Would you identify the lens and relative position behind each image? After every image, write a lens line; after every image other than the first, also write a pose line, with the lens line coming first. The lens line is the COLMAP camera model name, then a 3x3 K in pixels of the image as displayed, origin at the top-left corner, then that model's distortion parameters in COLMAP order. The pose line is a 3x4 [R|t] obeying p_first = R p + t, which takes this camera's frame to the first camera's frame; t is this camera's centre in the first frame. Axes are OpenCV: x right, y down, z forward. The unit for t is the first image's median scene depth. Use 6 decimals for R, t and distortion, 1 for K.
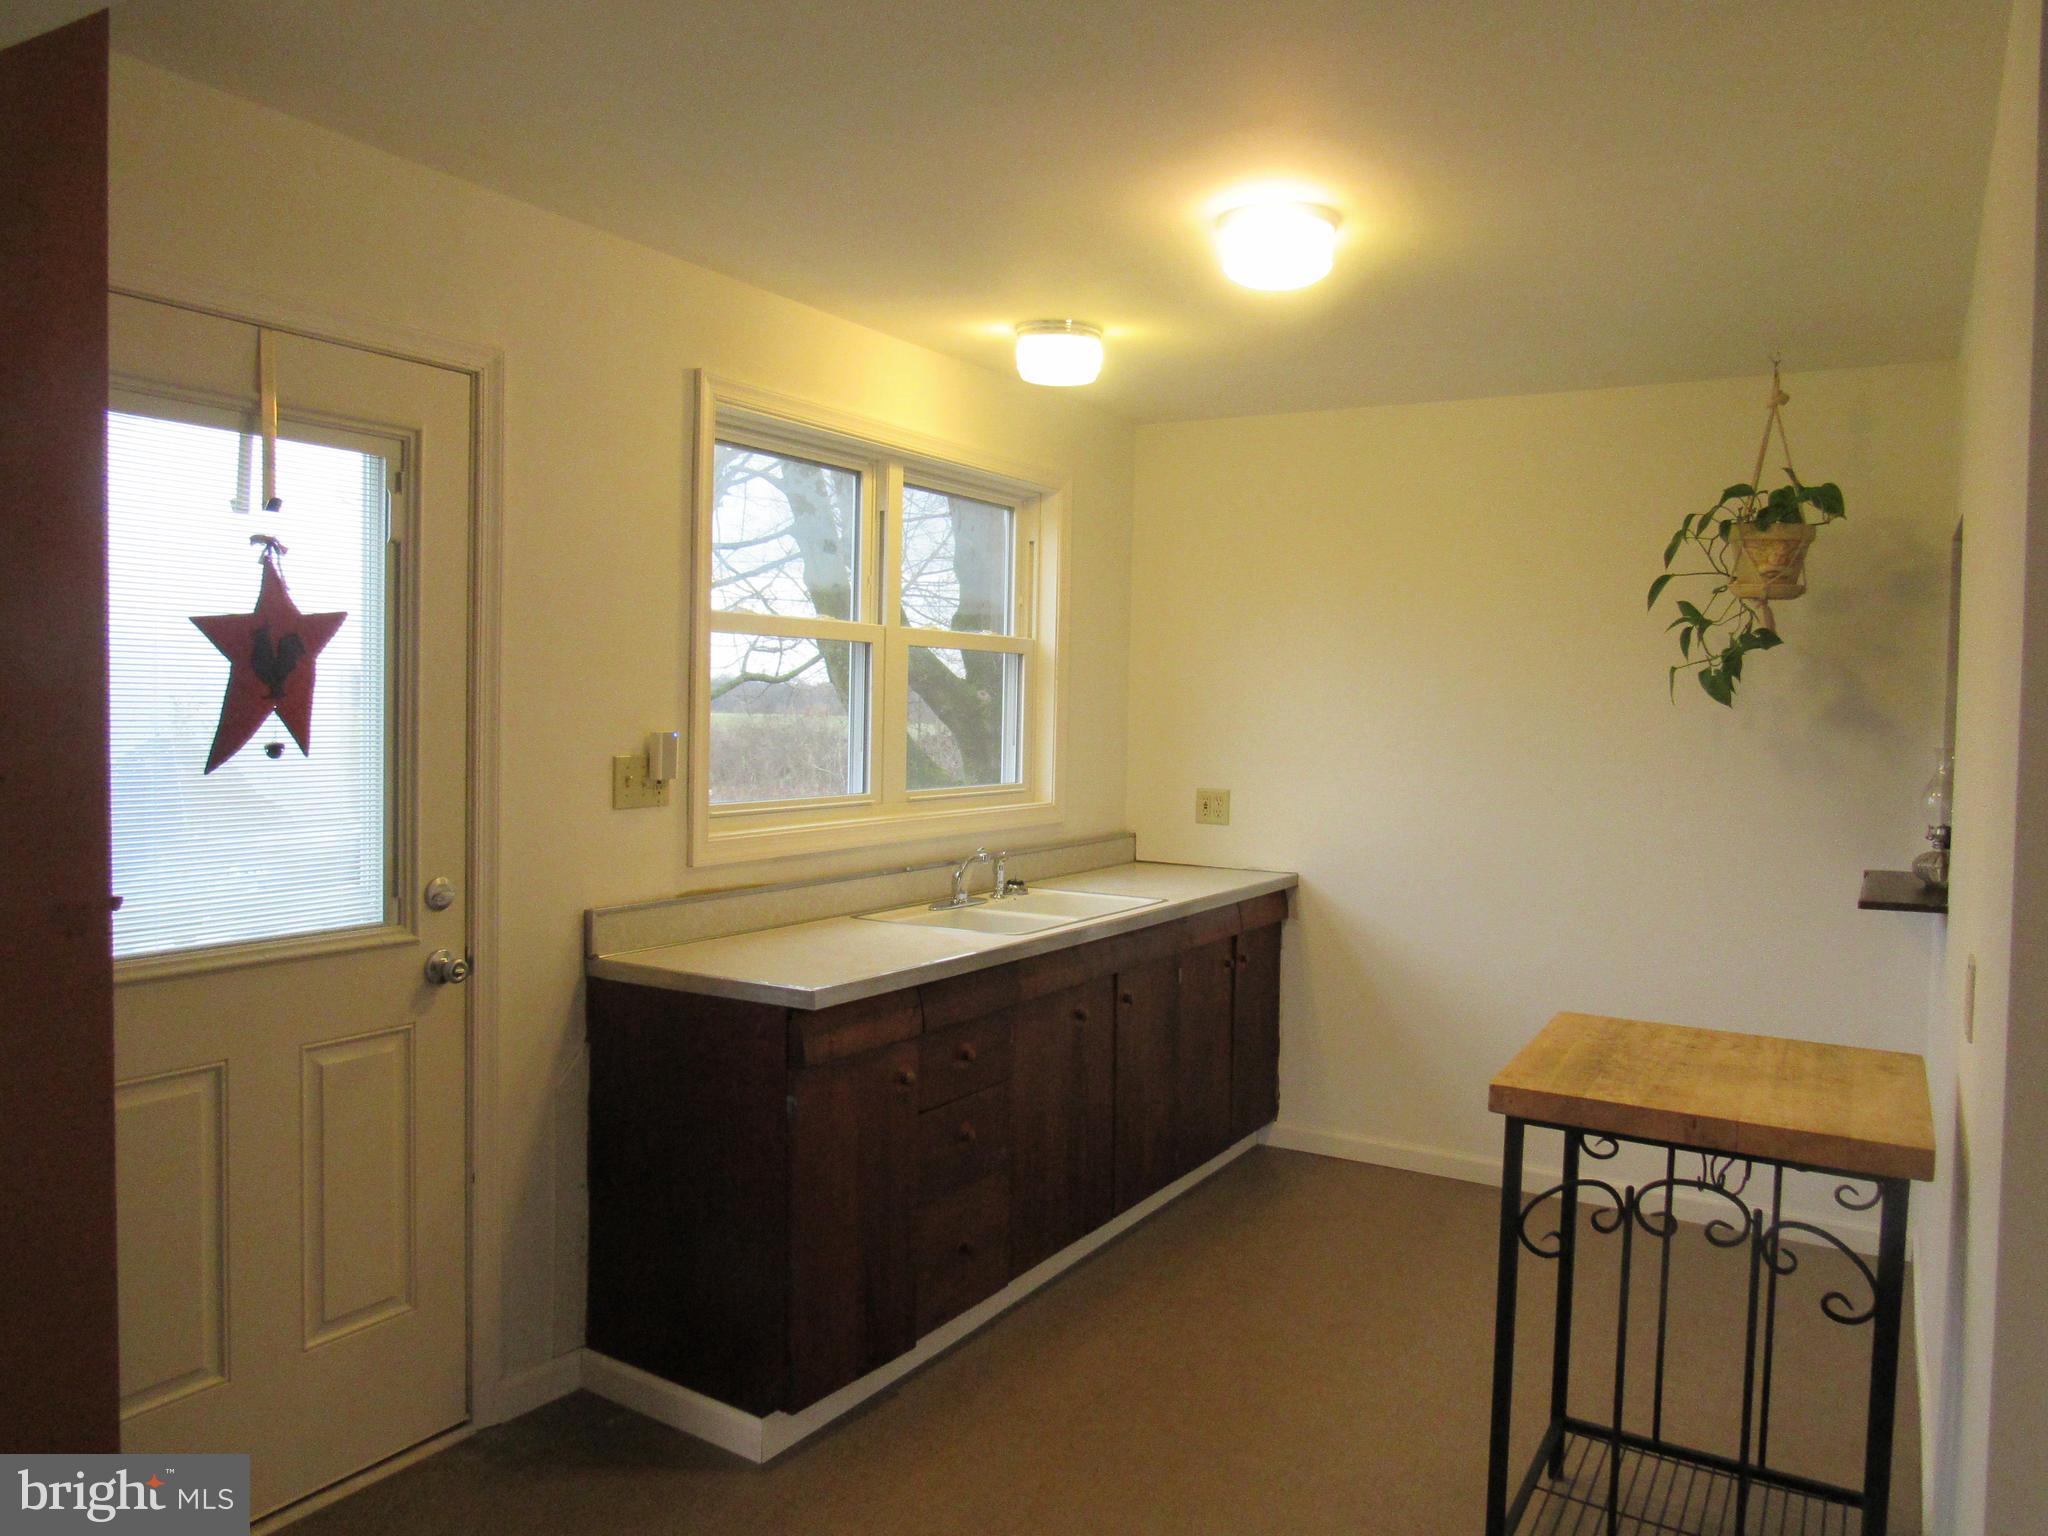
lens RADIAL K [[1463.0, 0, 1013.9], [0, 1463.0, 775.1], [0, 0, 1]] dist [-0.032511, 0.009052]
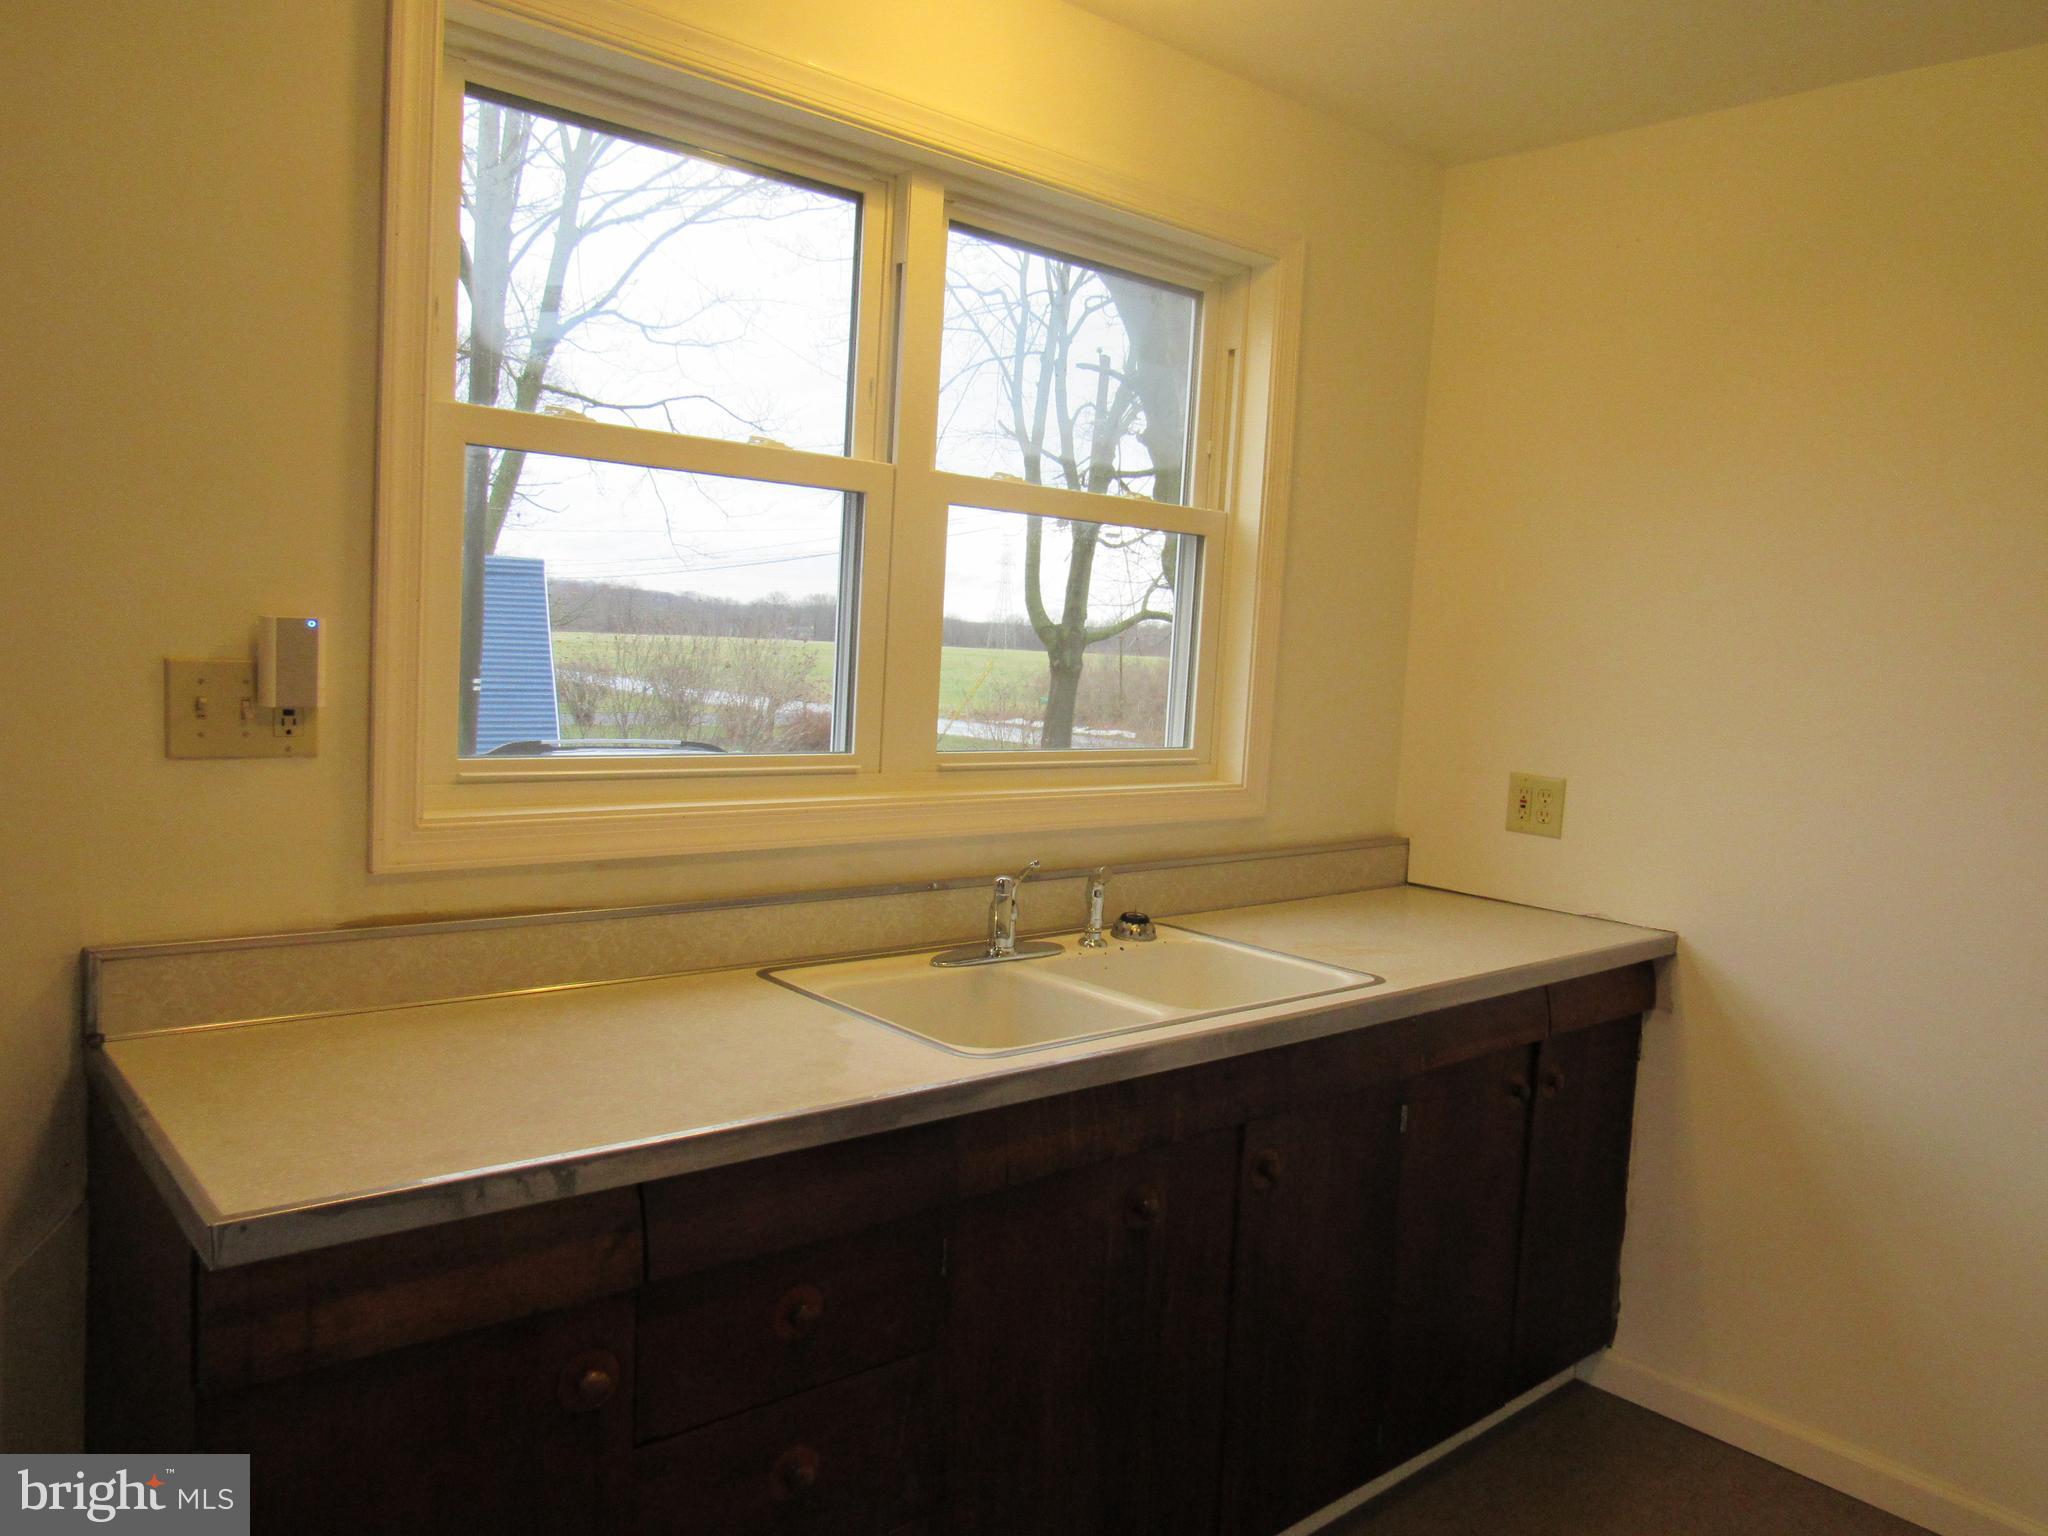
lens RADIAL K [[1470.9, 0, 1020.9], [0, 1470.9, 776.6], [0, 0, 1]] dist [-0.032456, 0.027000]
pose [[0.954877, 0.059922, -0.290895, 0.119894], [-0.049637, 0.997858, 0.042613, -0.005719], [0.292825, -0.026251, 0.955806, 0.407730]]
